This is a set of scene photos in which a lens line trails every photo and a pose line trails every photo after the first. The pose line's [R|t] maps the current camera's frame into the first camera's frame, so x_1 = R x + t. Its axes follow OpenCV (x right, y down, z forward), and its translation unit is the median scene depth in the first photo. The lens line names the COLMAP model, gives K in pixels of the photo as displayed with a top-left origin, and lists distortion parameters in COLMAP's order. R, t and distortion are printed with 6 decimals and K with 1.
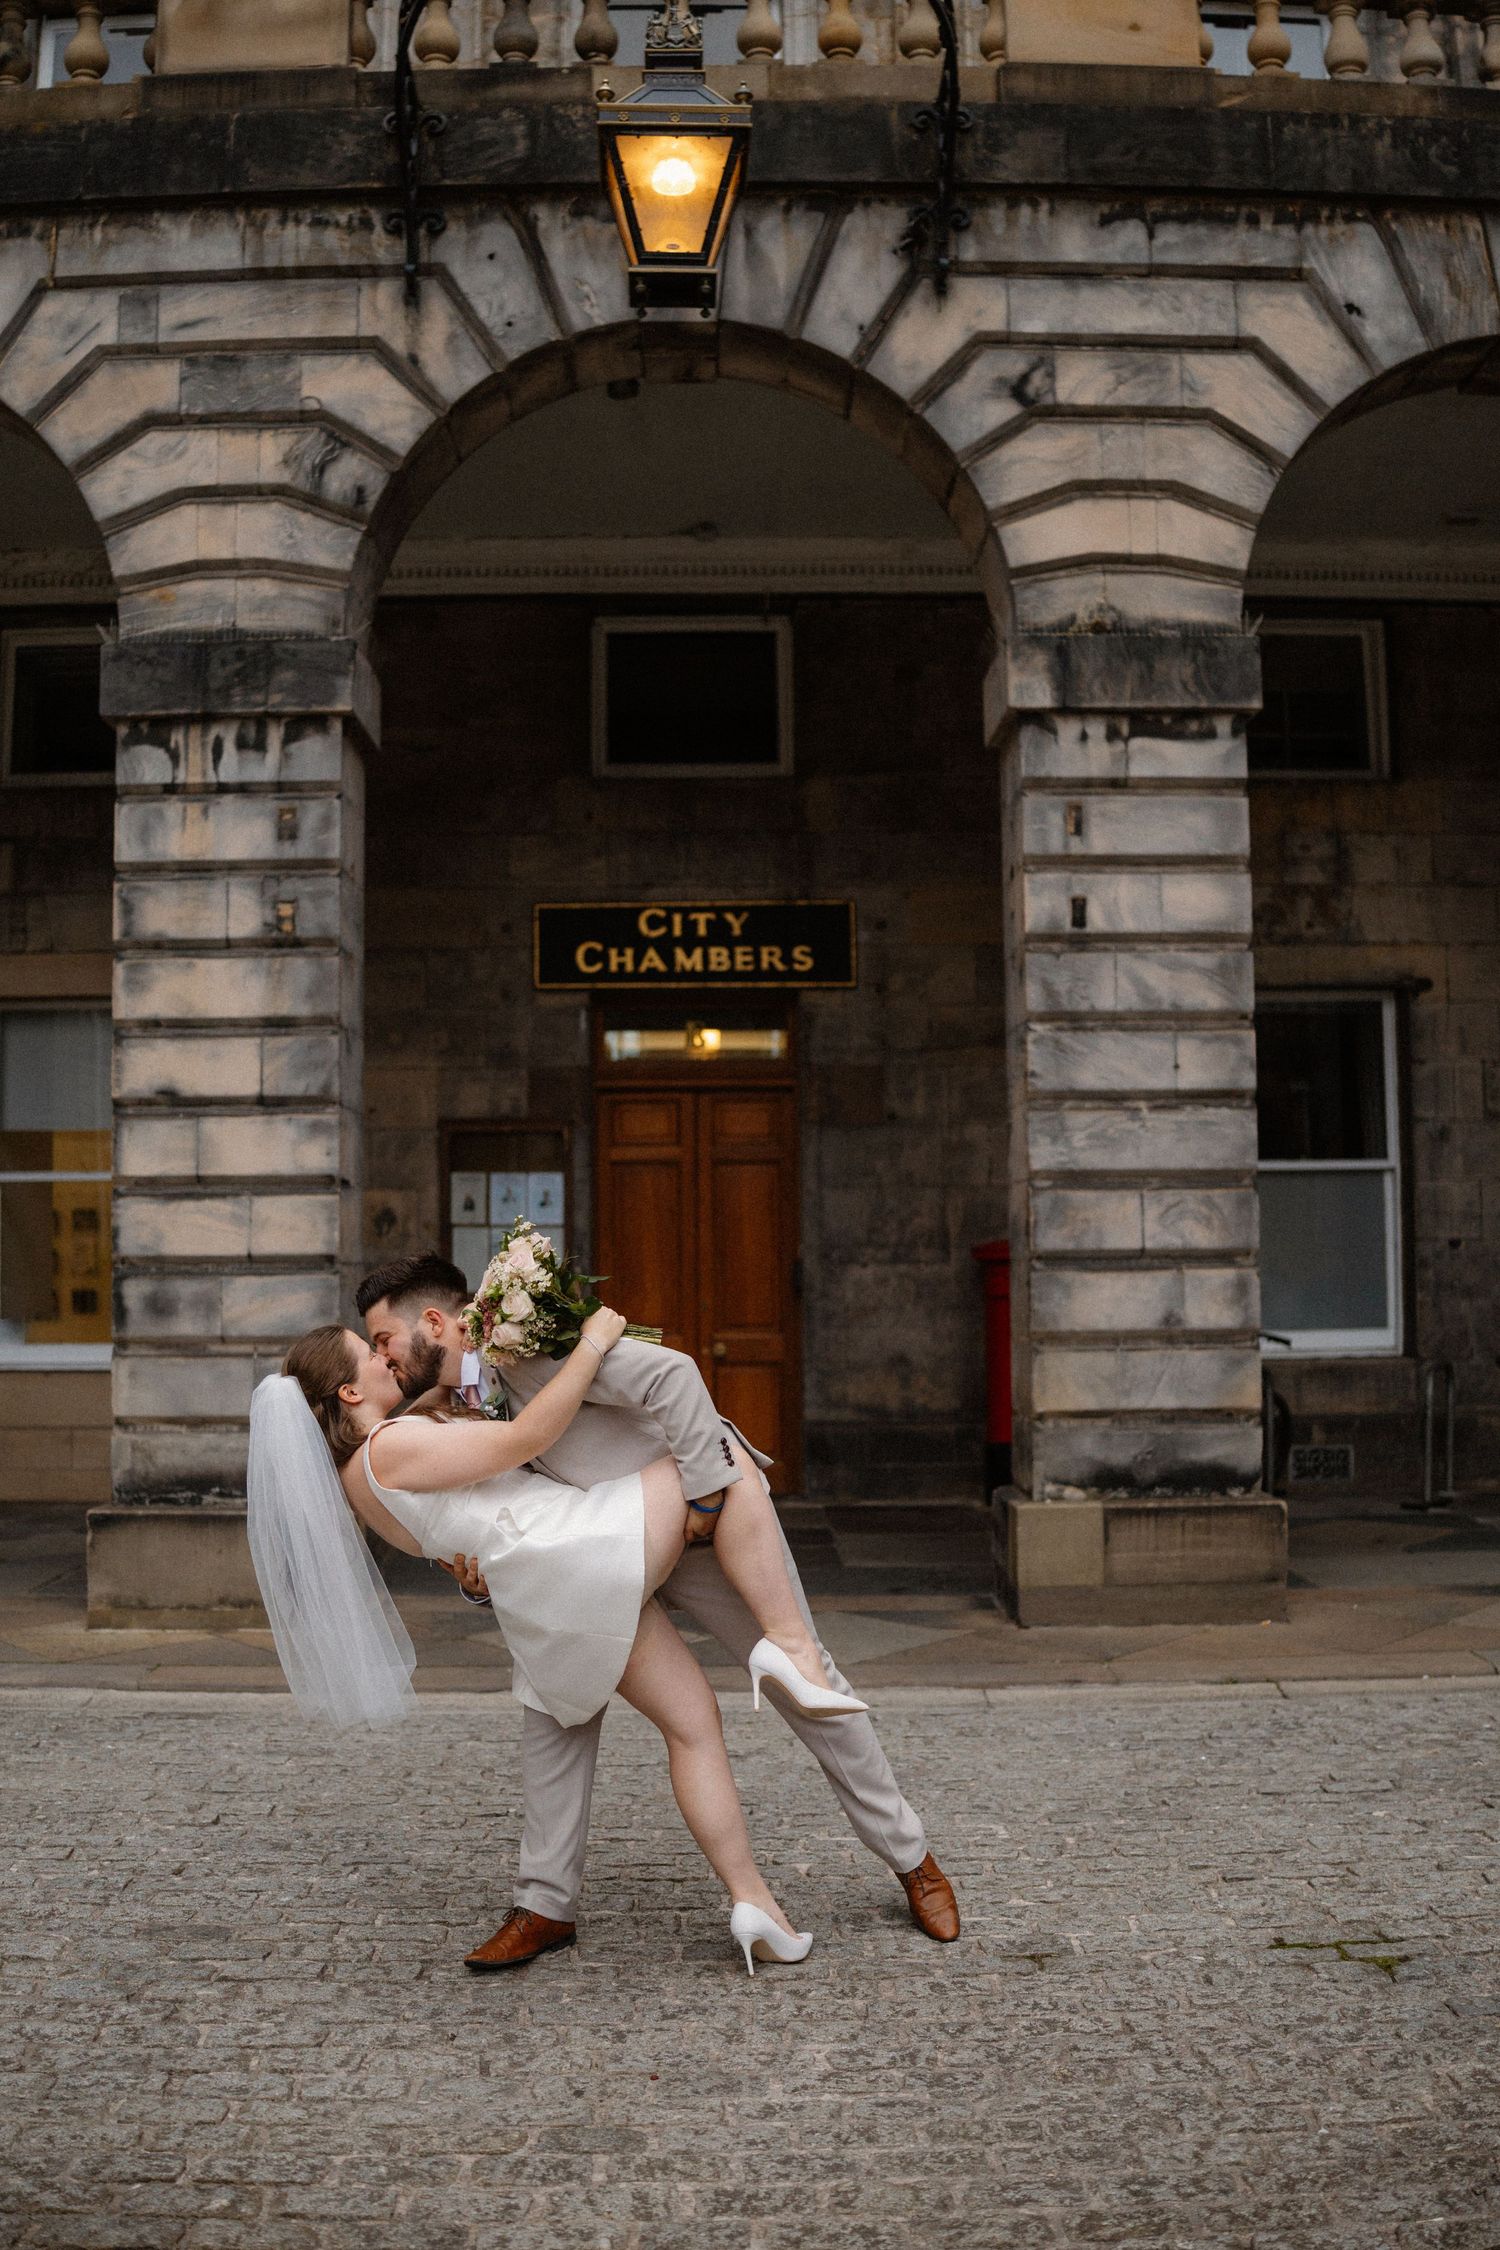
lens RADIAL K [[2068.0, 0, 750.0], [0, 2068.0, 1125.0], [0, 0, 1]] dist [-0.144930, -0.012686]
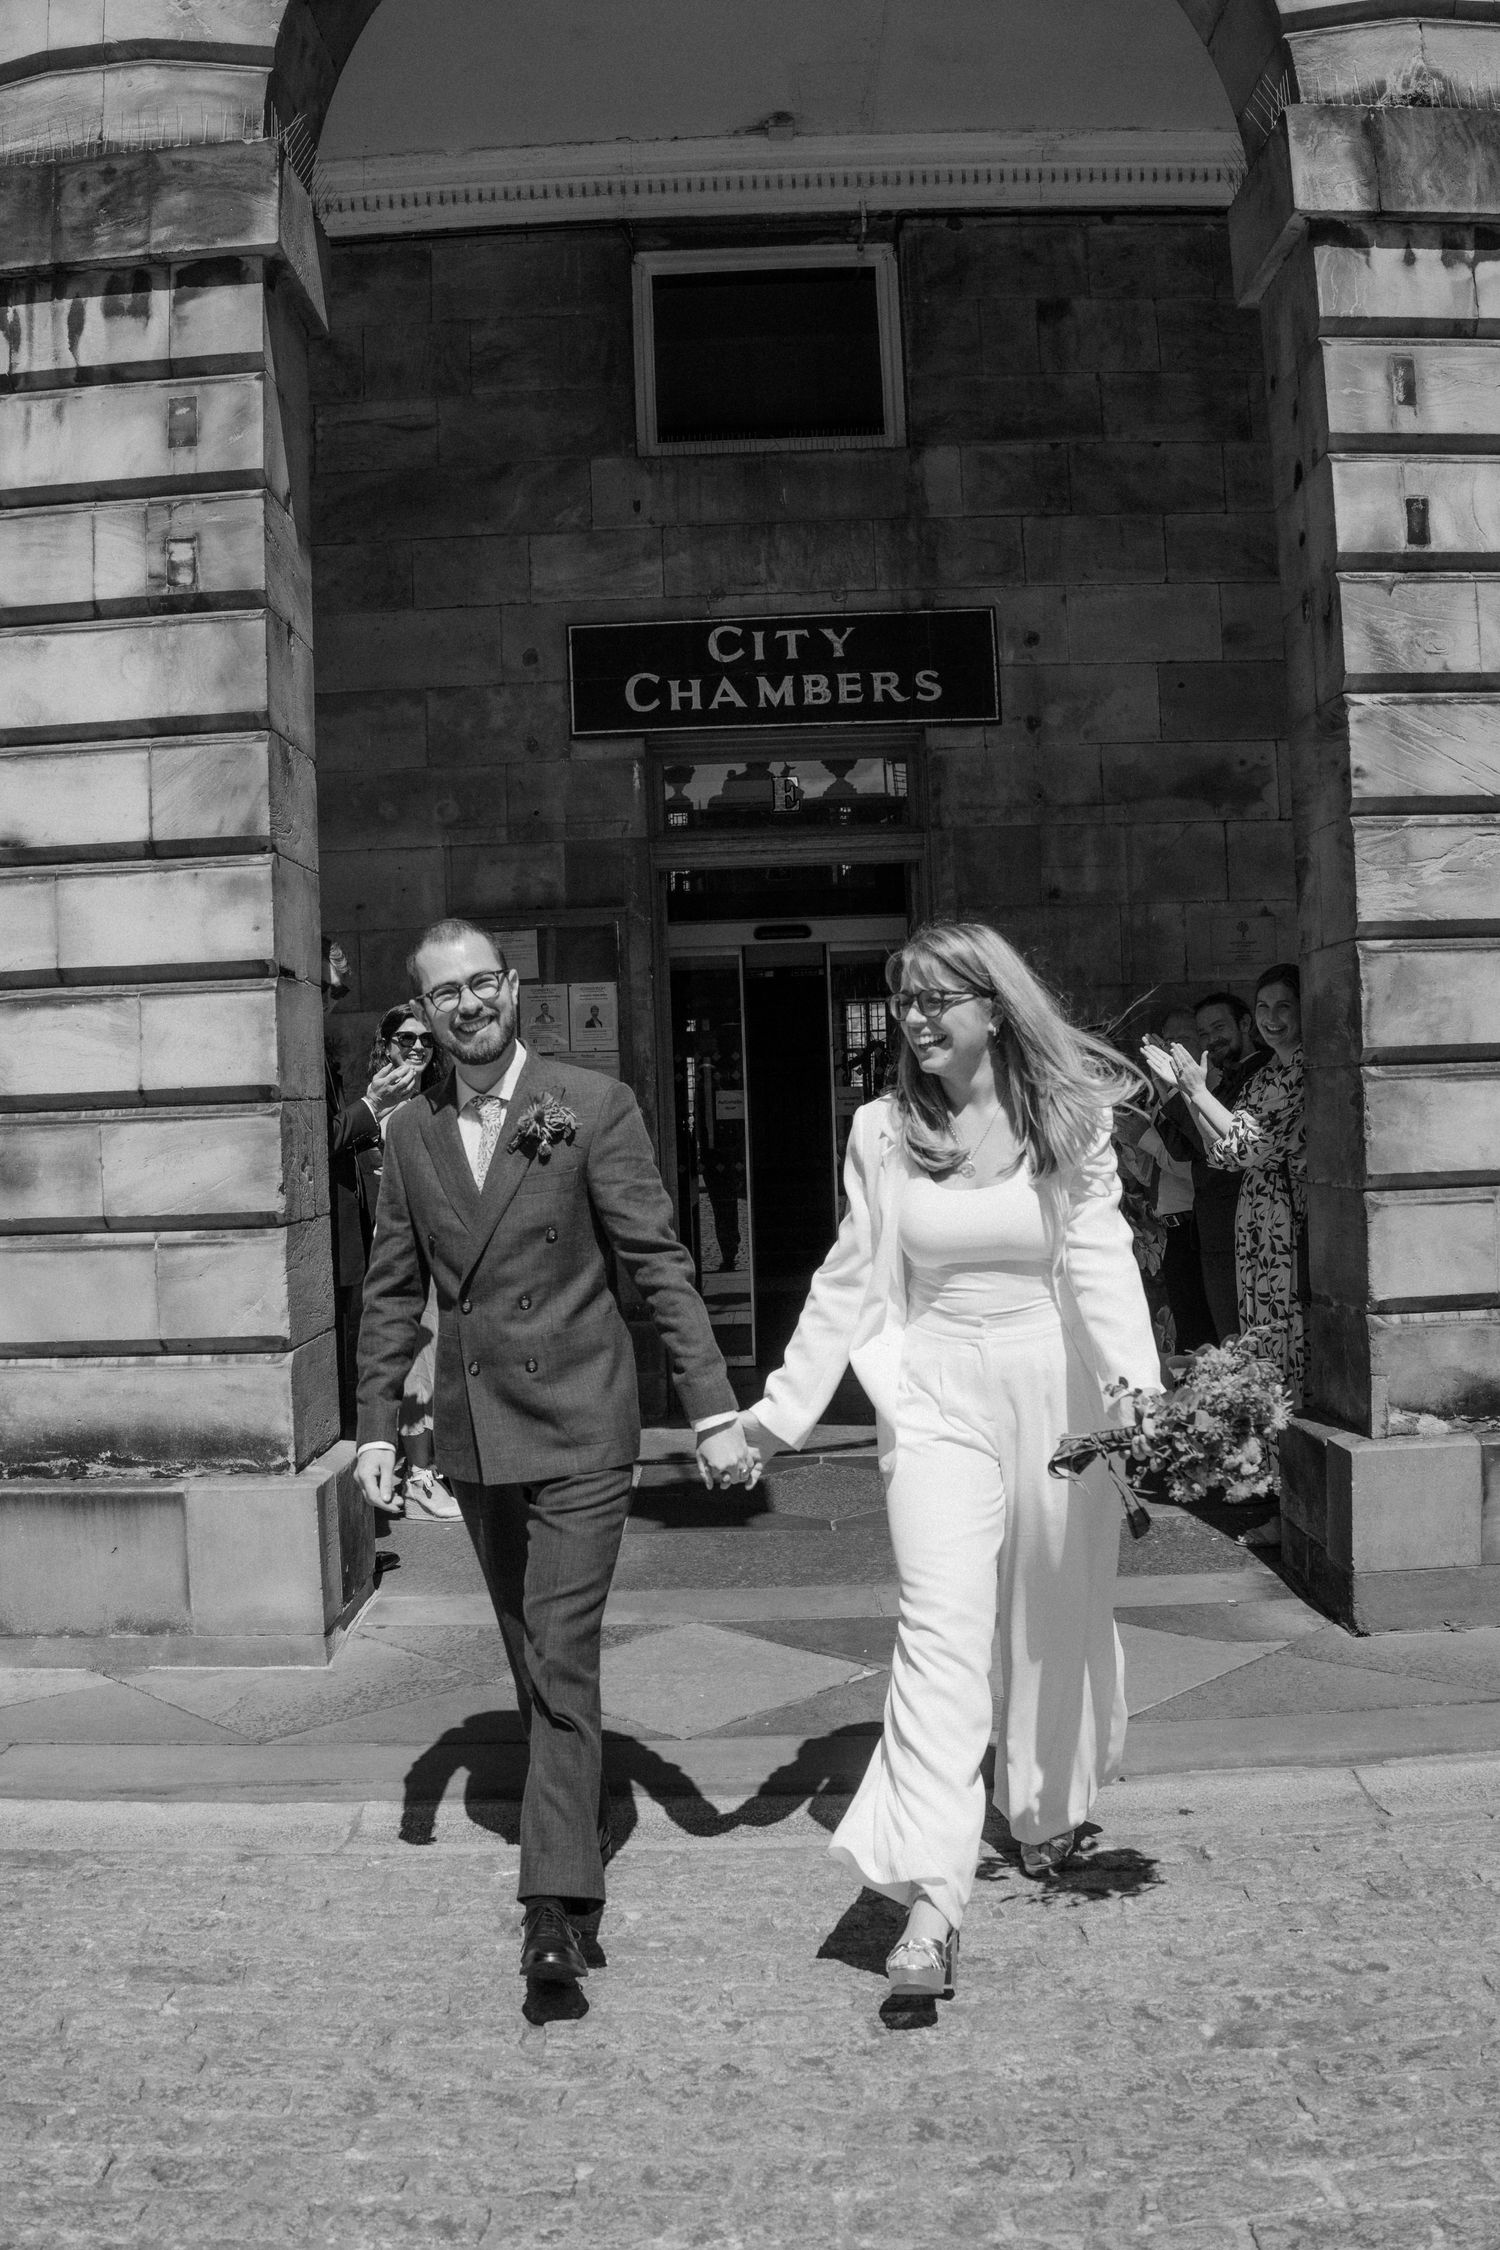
lens RADIAL K [[2093.1, 0, 724.1], [0, 2093.1, 1116.4], [0, 0, 1]] dist [-0.209079, 0.027046]
pose [[0.999063, -0.026791, -0.033982, -0.039497], [0.028988, 0.997404, 0.065912, 0.033772], [0.032128, -0.066836, 0.997247, 0.355141]]
